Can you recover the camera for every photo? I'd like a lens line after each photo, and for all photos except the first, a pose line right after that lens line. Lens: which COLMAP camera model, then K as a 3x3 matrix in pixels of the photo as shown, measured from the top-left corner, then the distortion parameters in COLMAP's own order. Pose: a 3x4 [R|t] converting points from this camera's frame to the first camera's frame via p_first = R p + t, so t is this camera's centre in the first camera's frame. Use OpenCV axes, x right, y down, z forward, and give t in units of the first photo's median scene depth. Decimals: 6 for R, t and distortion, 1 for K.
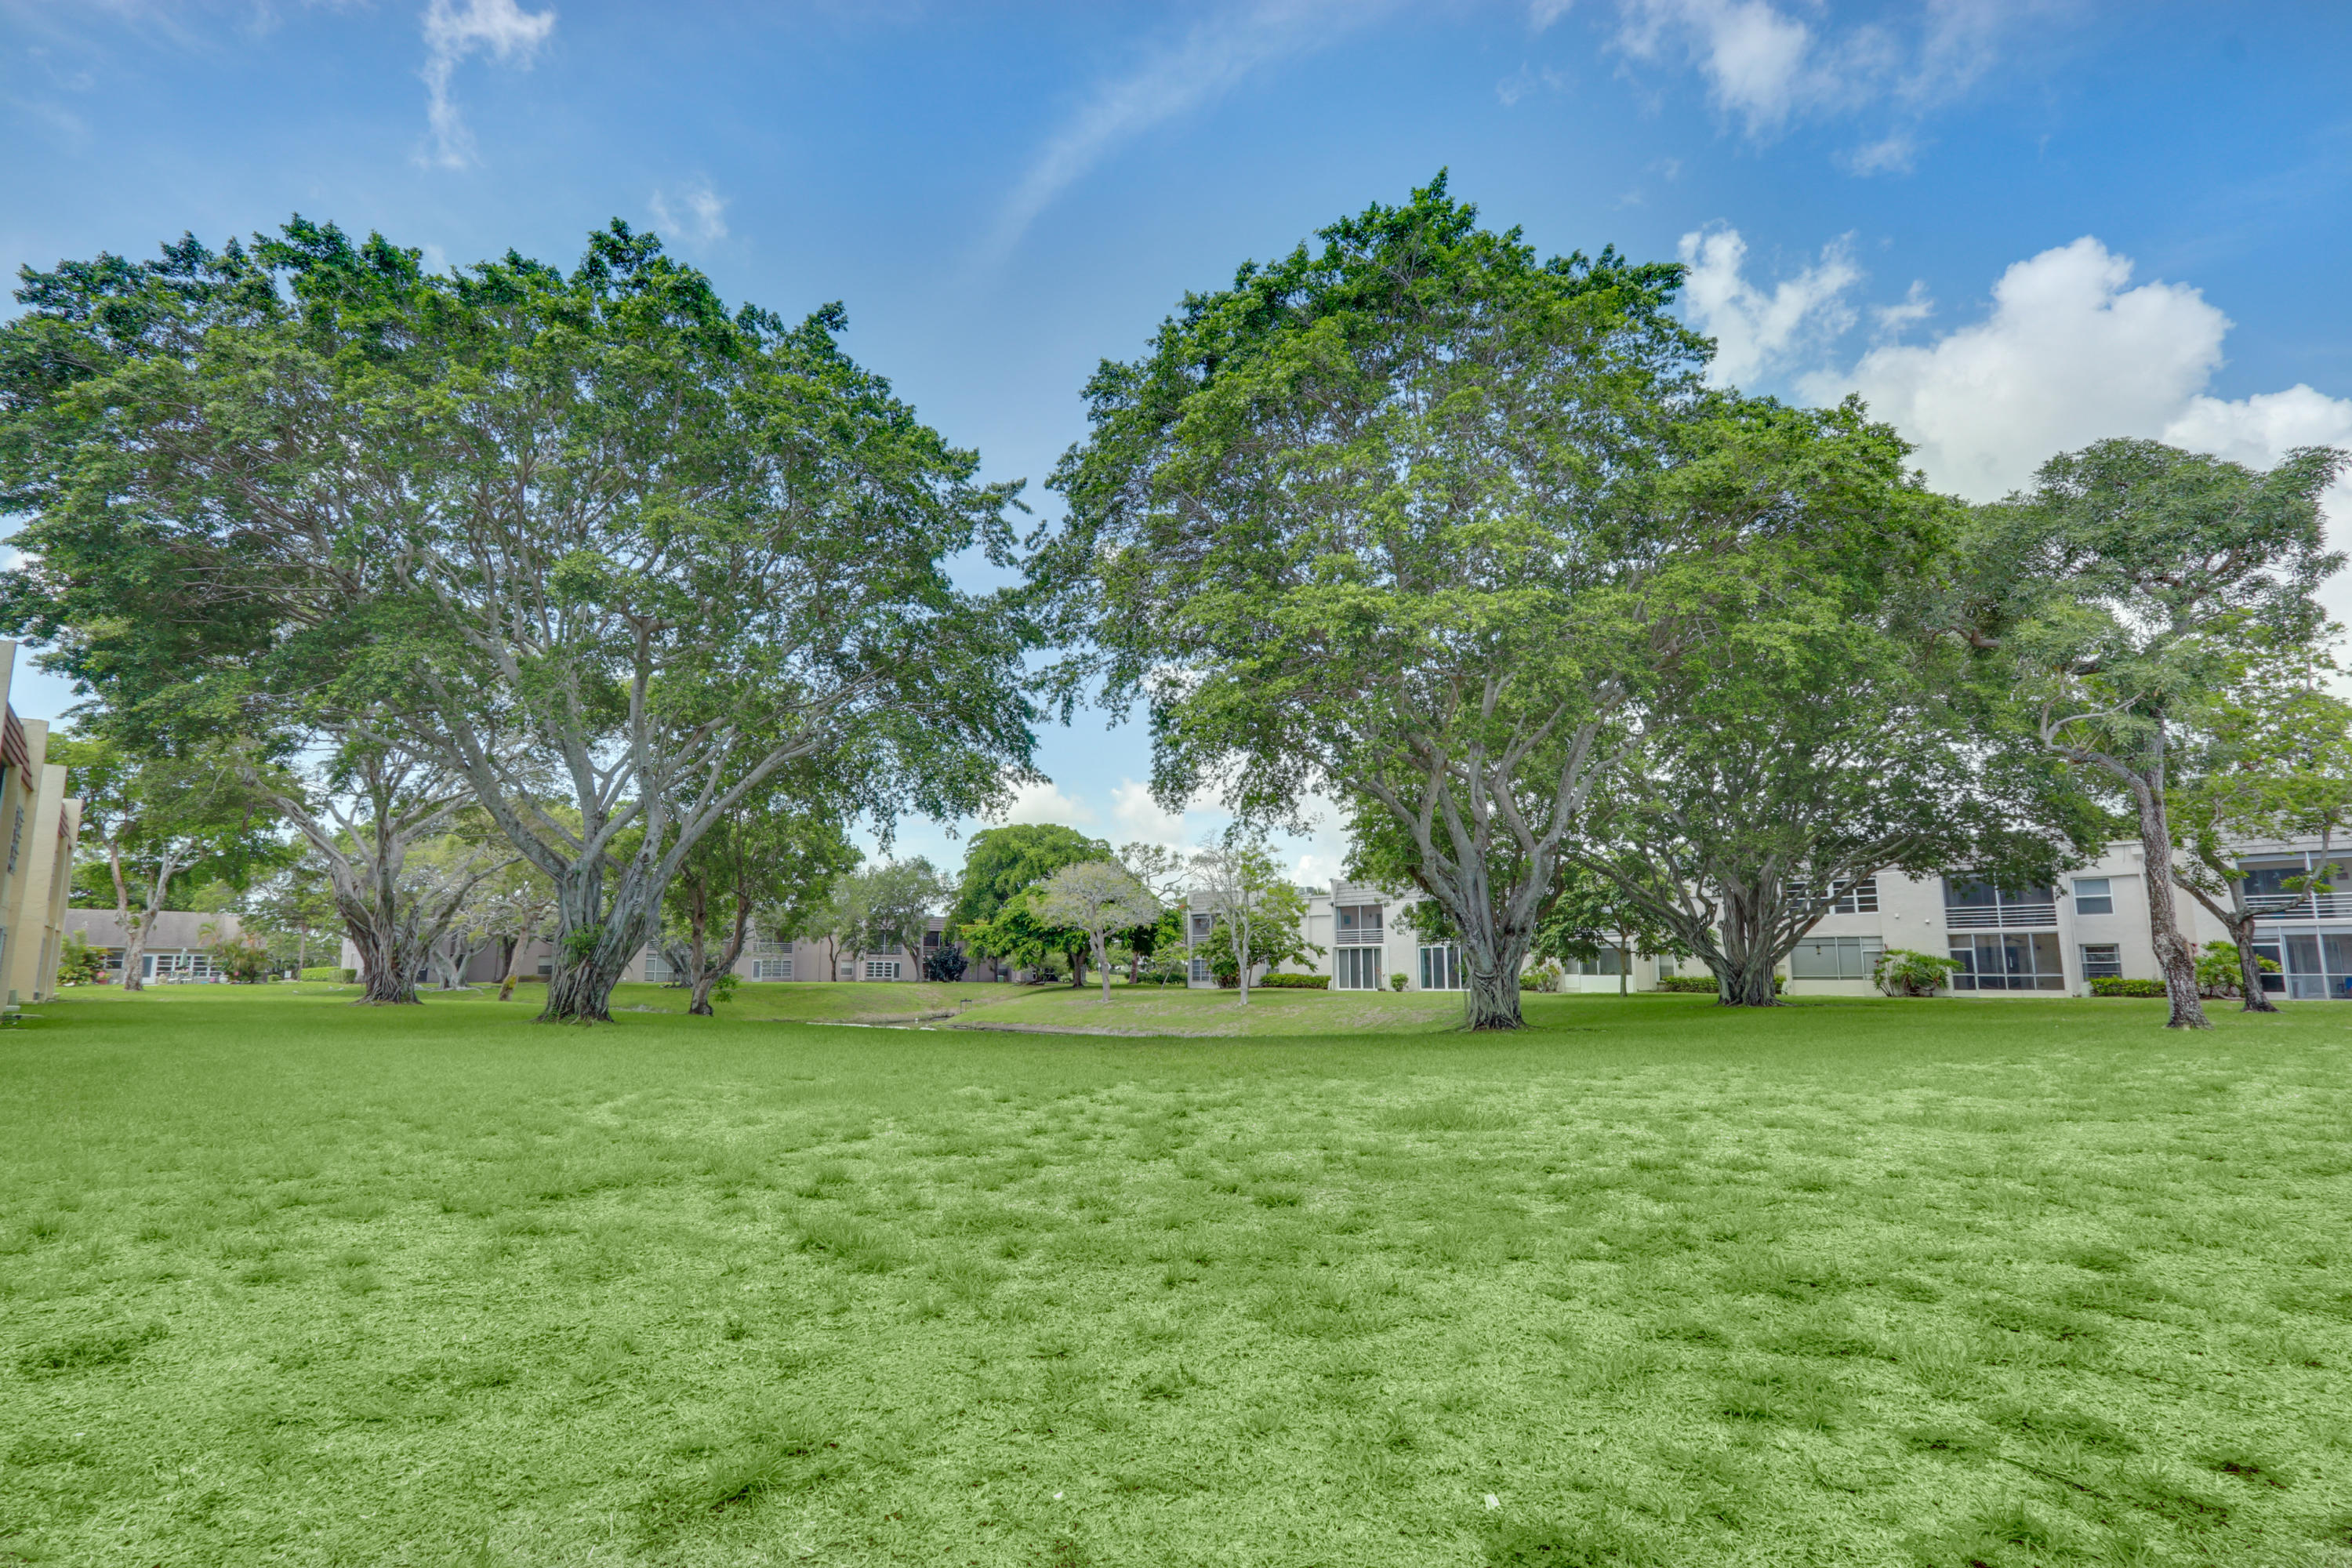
lens RADIAL K [[1100.2, 0, 1168.3], [0, 1100.2, 788.8], [0, 0, 1]] dist [-0.017144, 0.003799]
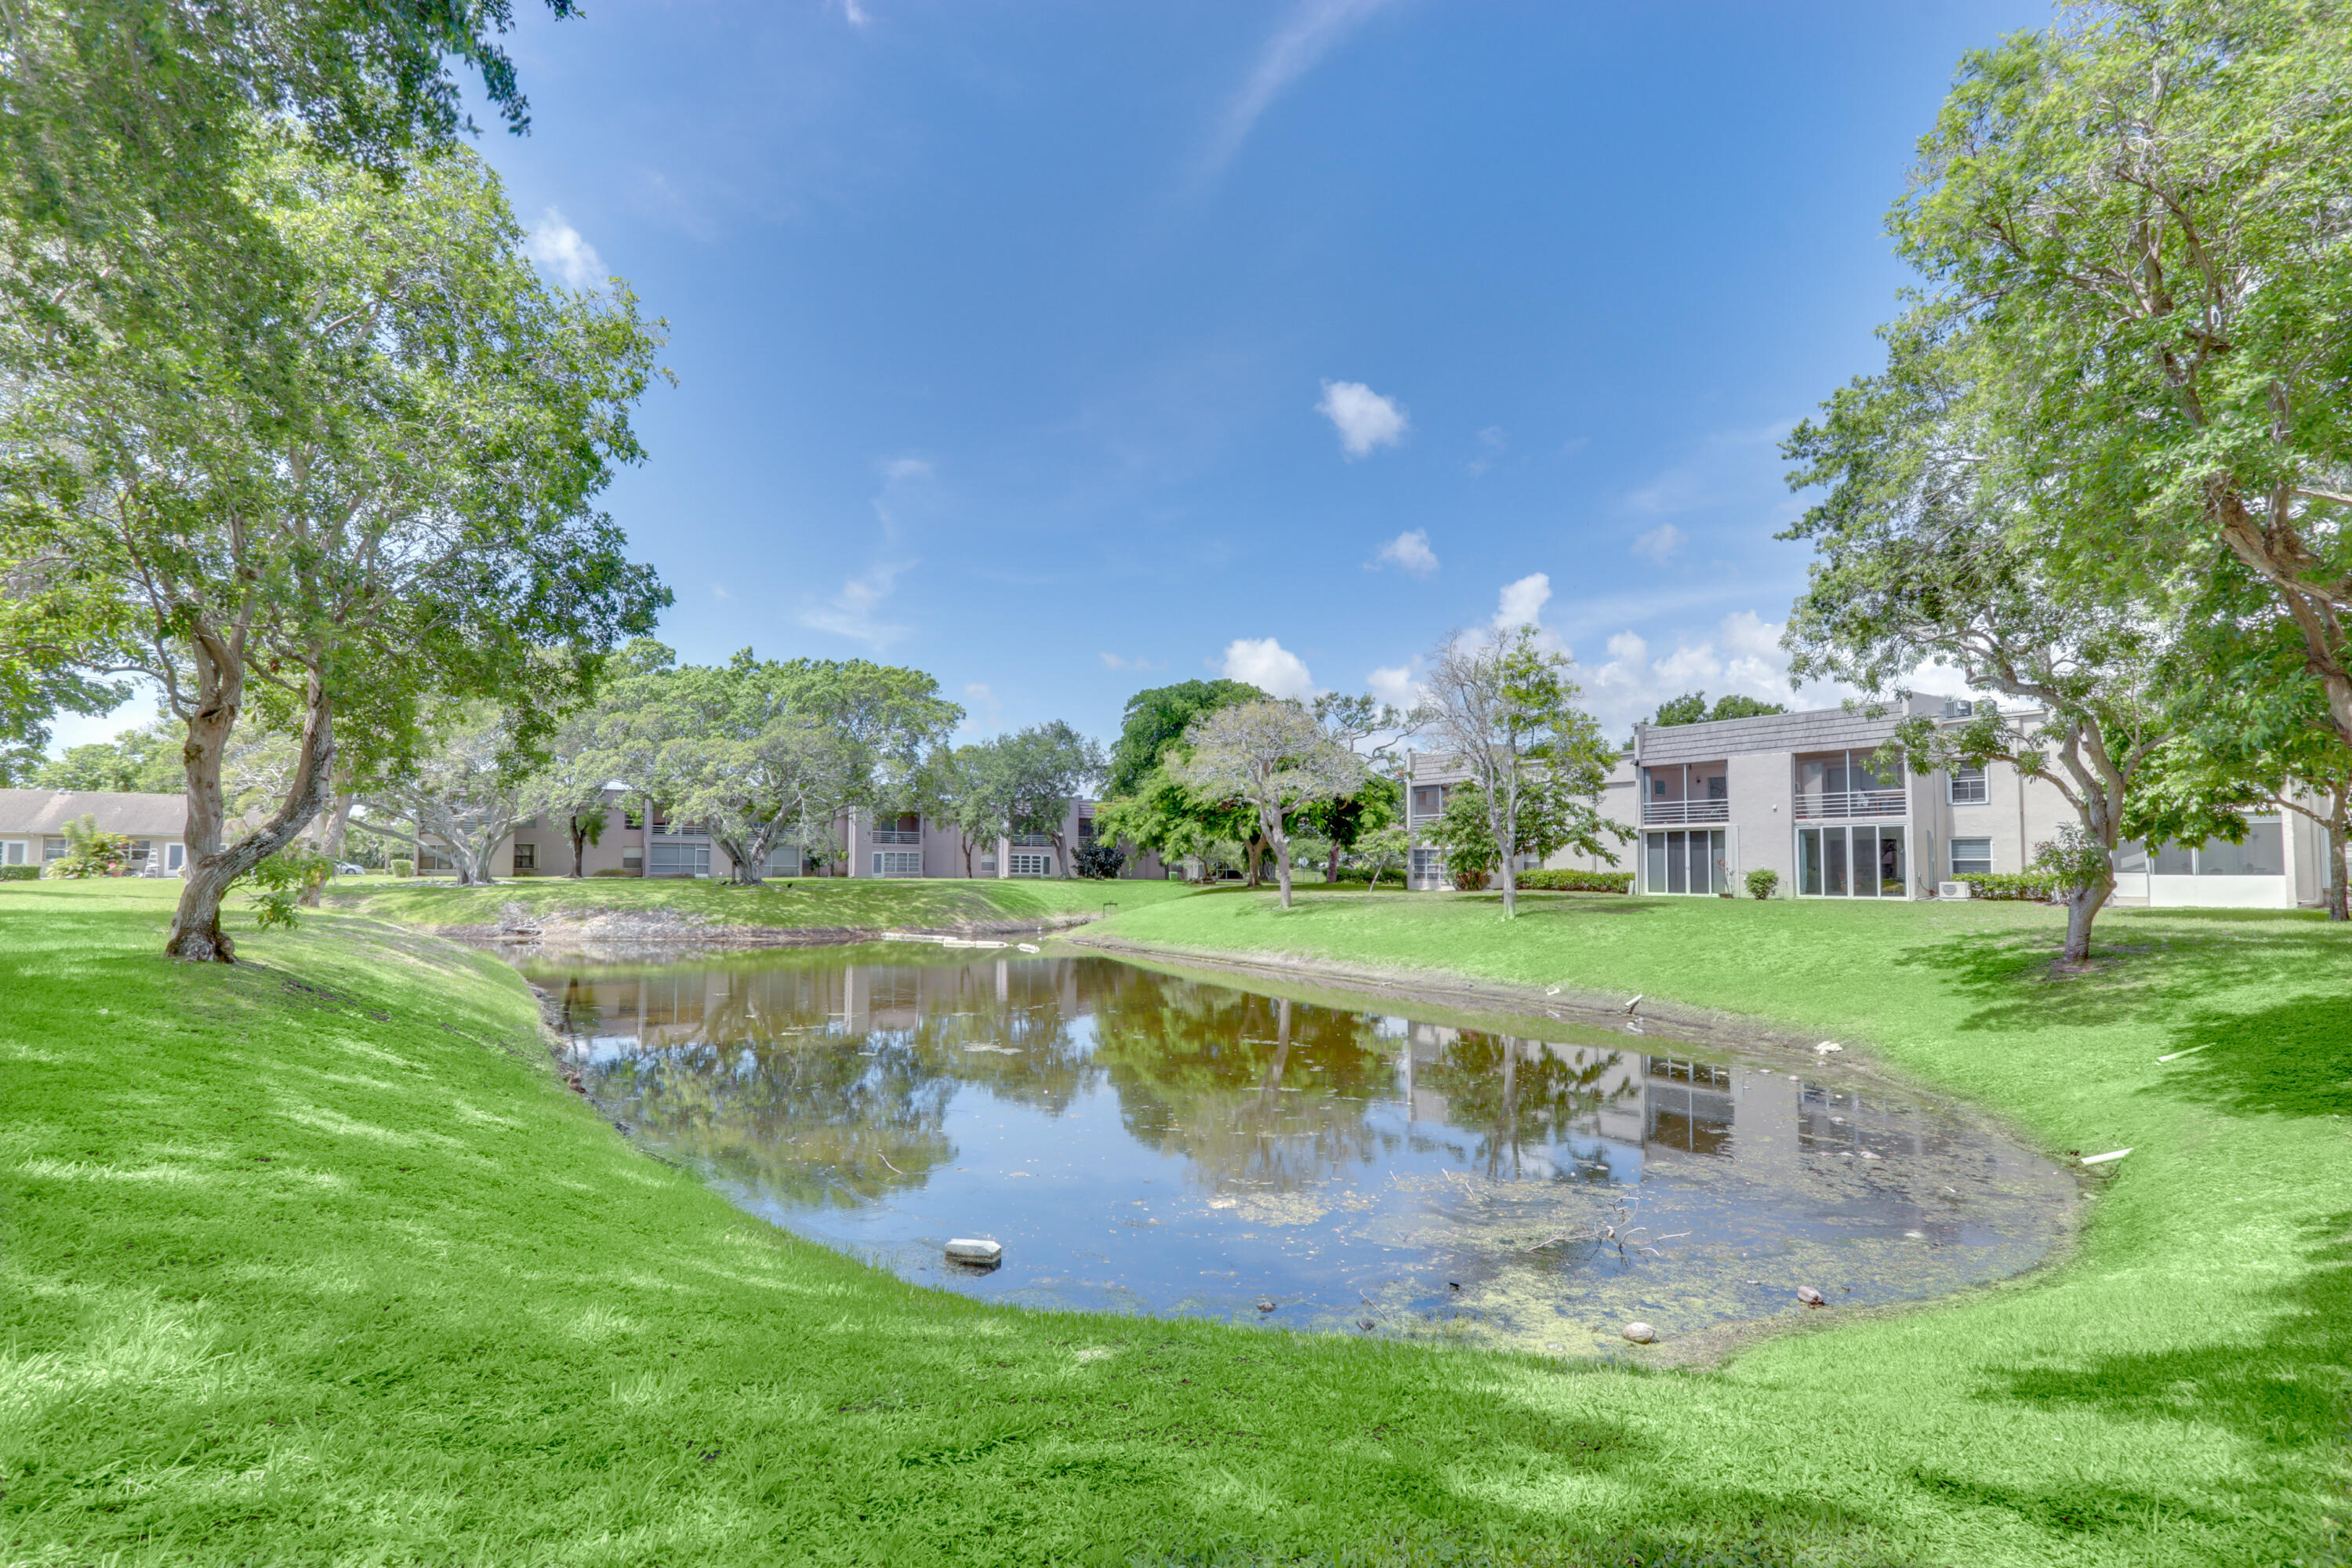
lens RADIAL K [[1100.2, 0, 1173.7], [0, 1100.2, 791.9], [0, 0, 1]] dist [-0.017144, 0.003799]
pose [[0.983098, -0.007952, -0.182908, -0.000700], [0.024953, 0.995553, 0.090841, 0.052100], [0.181372, -0.093870, 0.978924, 0.295276]]
